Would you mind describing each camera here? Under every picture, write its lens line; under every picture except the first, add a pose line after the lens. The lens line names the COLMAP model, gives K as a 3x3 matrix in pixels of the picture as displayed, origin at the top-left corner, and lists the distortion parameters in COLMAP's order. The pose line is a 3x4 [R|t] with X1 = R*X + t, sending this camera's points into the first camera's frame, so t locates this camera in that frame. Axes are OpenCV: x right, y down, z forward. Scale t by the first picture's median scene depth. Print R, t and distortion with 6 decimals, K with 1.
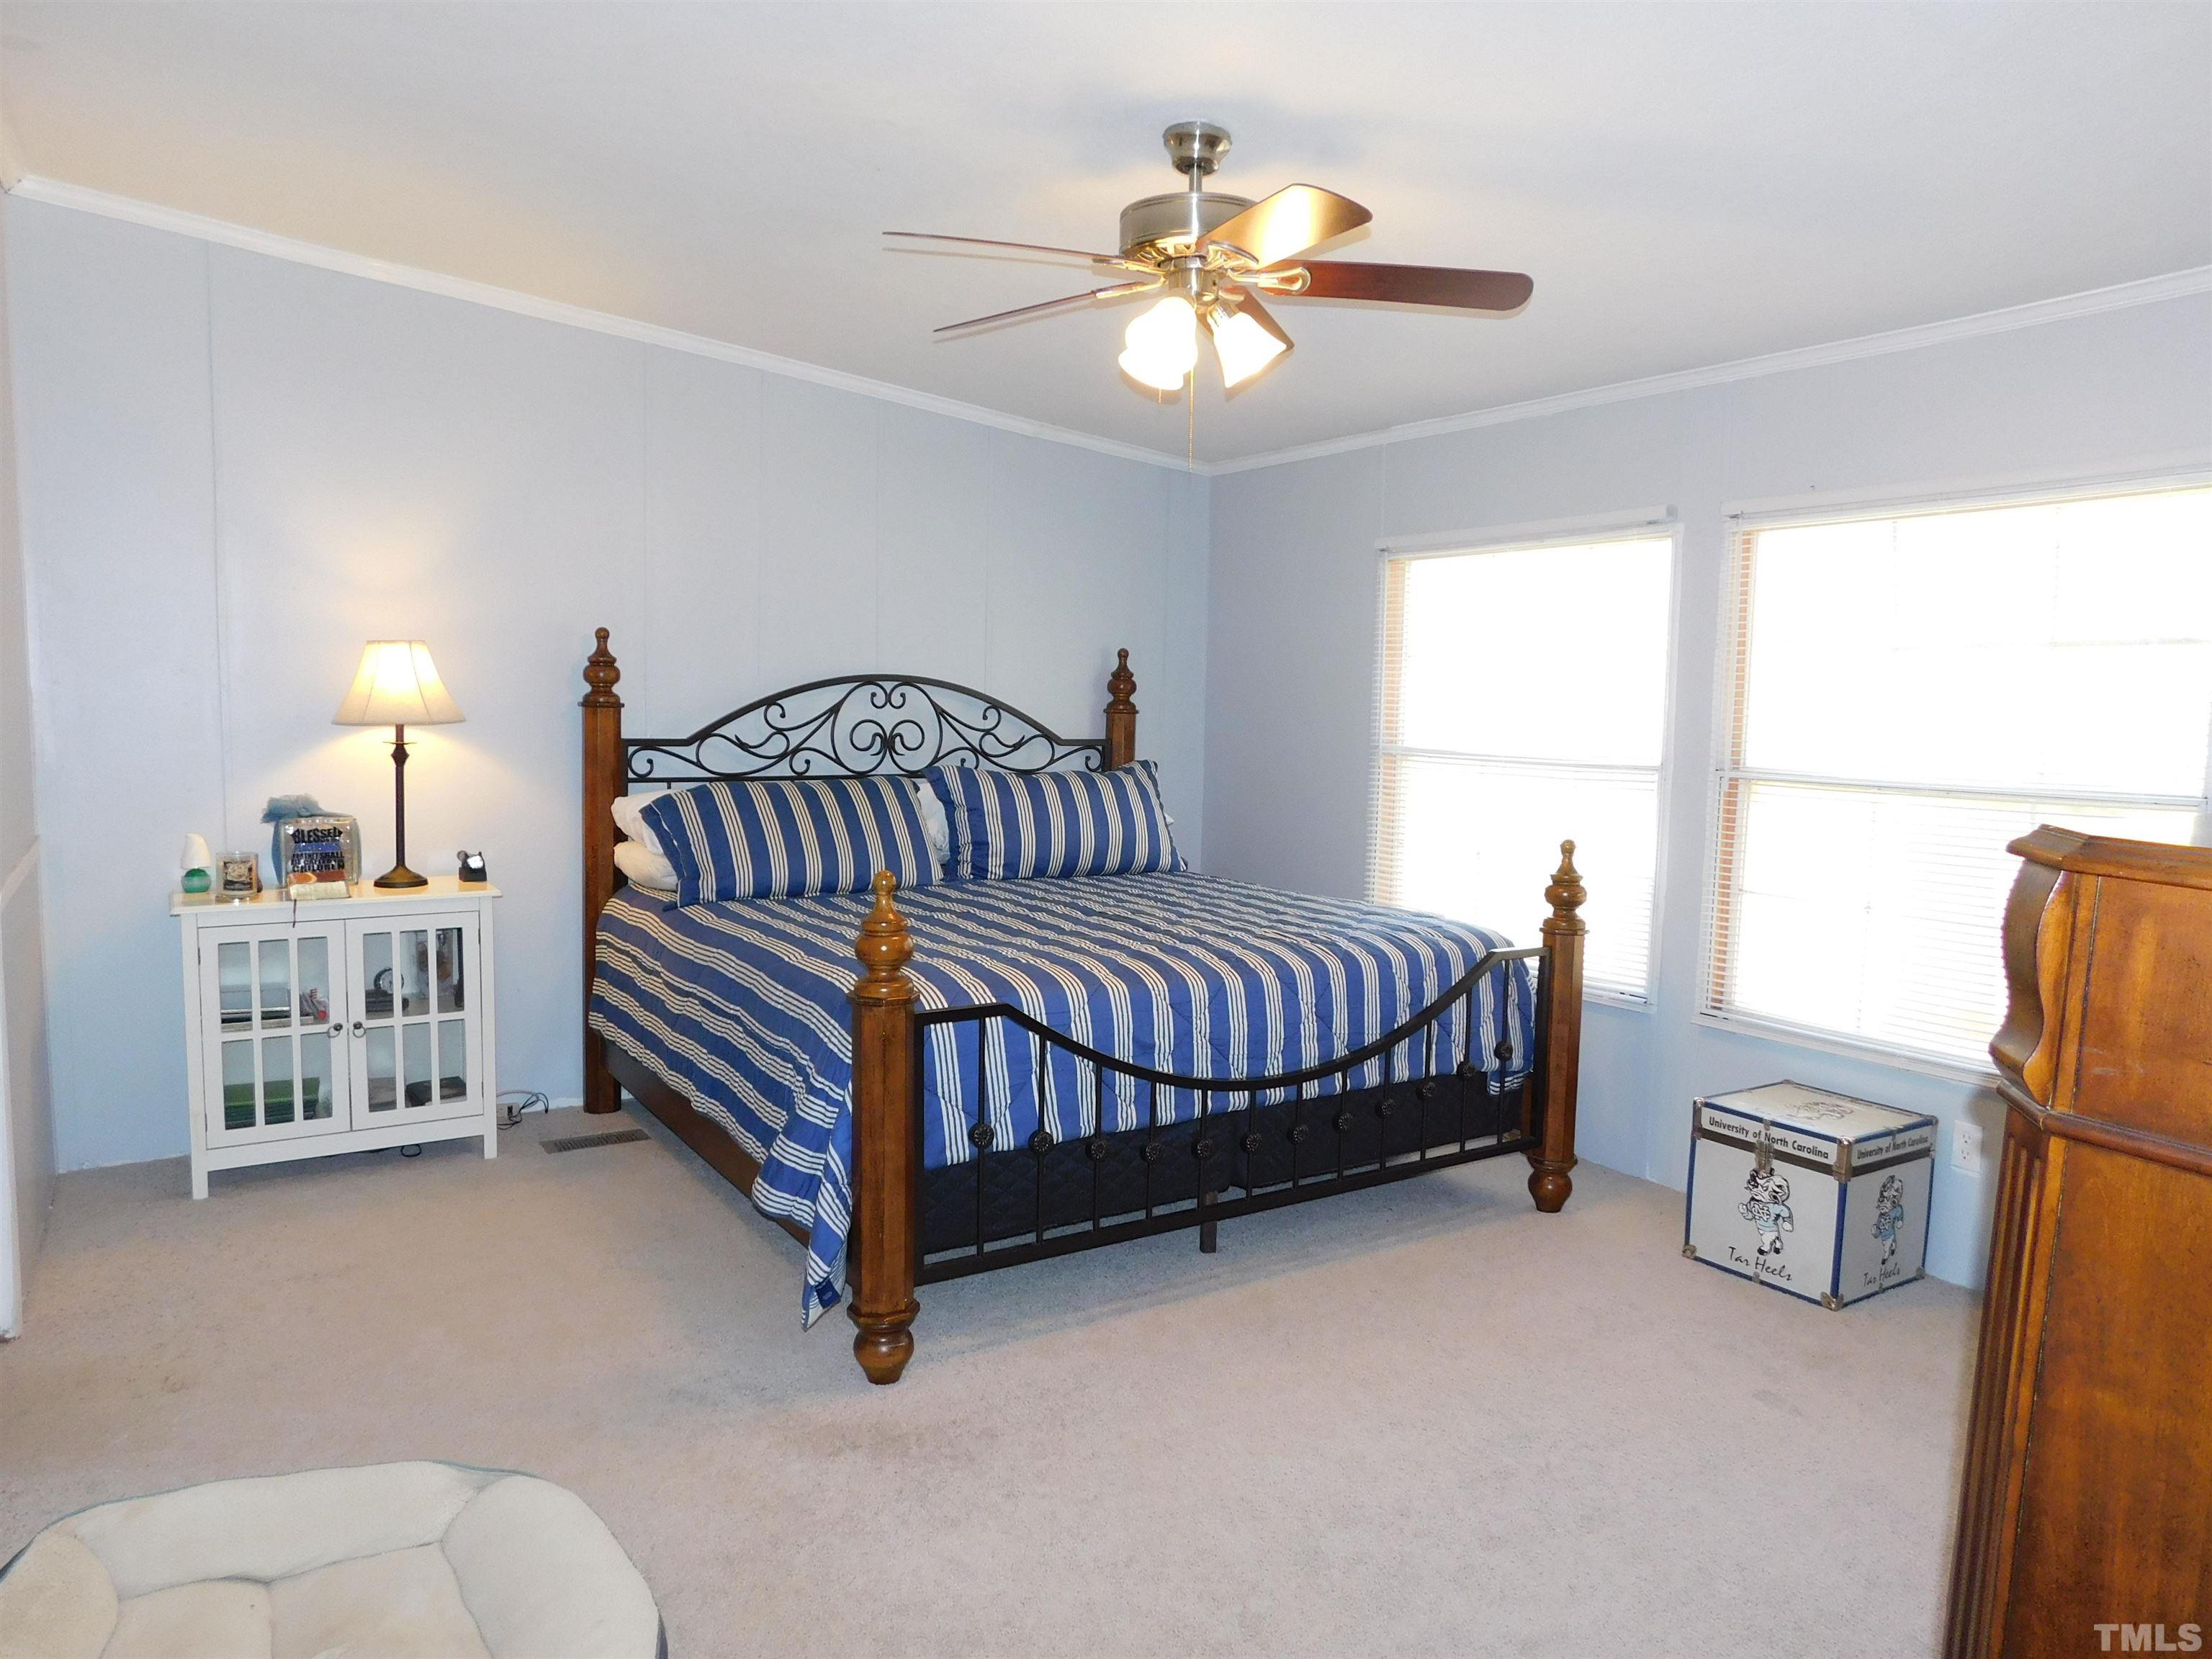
lens RADIAL K [[1467.1, 0, 1110.6], [0, 1467.1, 822.0], [0, 0, 1]] dist [-0.064989, 0.059624]
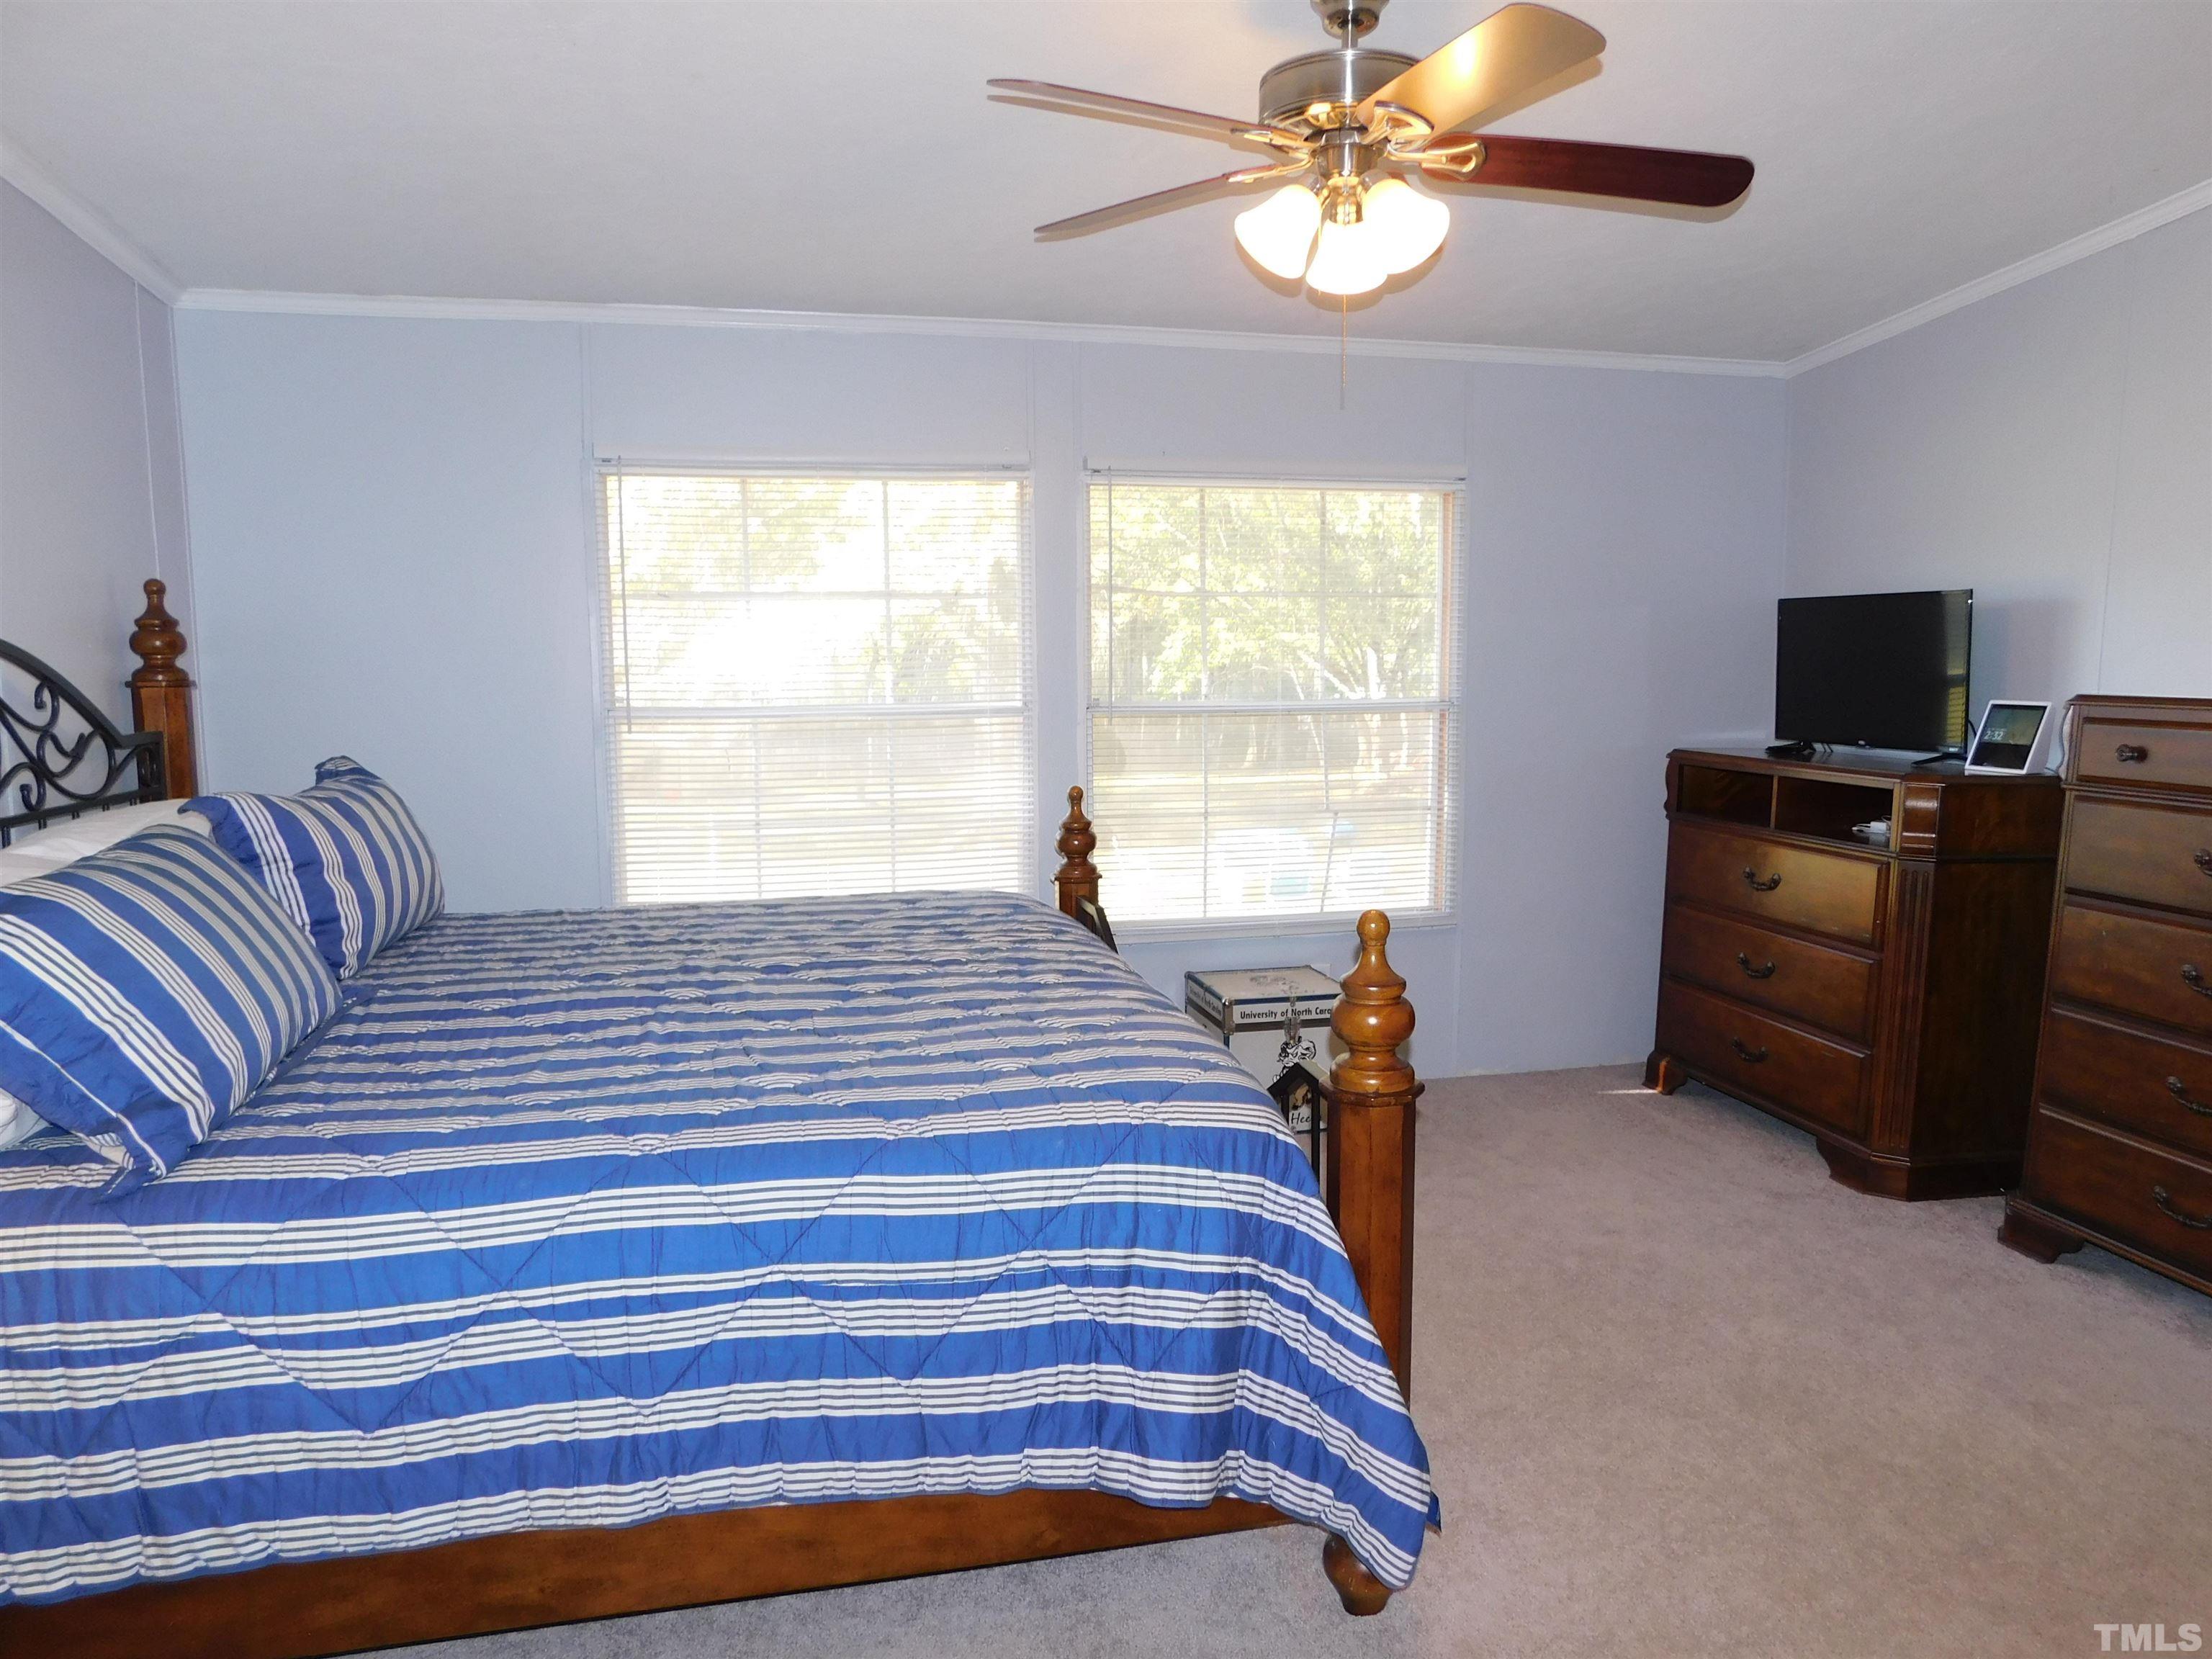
lens RADIAL K [[1467.1, 0, 1110.6], [0, 1467.1, 822.0], [0, 0, 1]] dist [-0.064989, 0.059624]
pose [[0.360959, -0.134435, 0.922841, -0.664972], [0.092194, 0.989852, 0.108136, -0.076259], [-0.928013, 0.046048, 0.369690, 0.678286]]
